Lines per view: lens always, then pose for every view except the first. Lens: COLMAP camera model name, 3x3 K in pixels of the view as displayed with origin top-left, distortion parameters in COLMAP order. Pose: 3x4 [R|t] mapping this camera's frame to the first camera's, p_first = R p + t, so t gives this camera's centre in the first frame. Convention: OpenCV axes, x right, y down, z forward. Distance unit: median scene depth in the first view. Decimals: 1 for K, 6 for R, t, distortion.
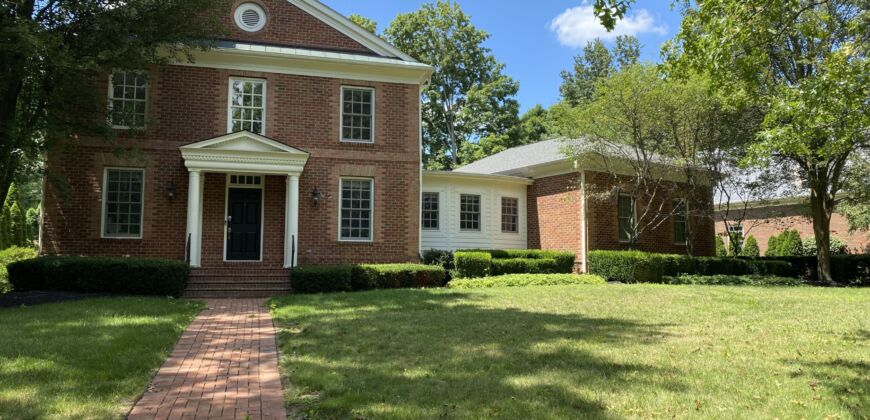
lens RADIAL K [[651.2, 0, 435.0], [0, 651.2, 210.0], [0, 0, 1]] dist [0.002624, -0.004214]
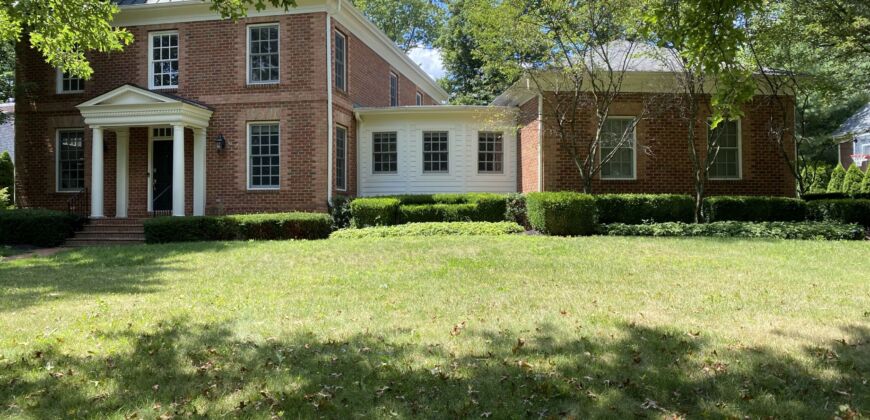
lens RADIAL K [[651.2, 0, 435.0], [0, 651.2, 210.0], [0, 0, 1]] dist [0.002624, -0.004214]
pose [[0.893774, -0.011673, -0.448366, 0.521959], [0.049815, 0.996060, 0.073368, 0.020427], [0.445743, -0.087910, 0.890834, 0.257281]]
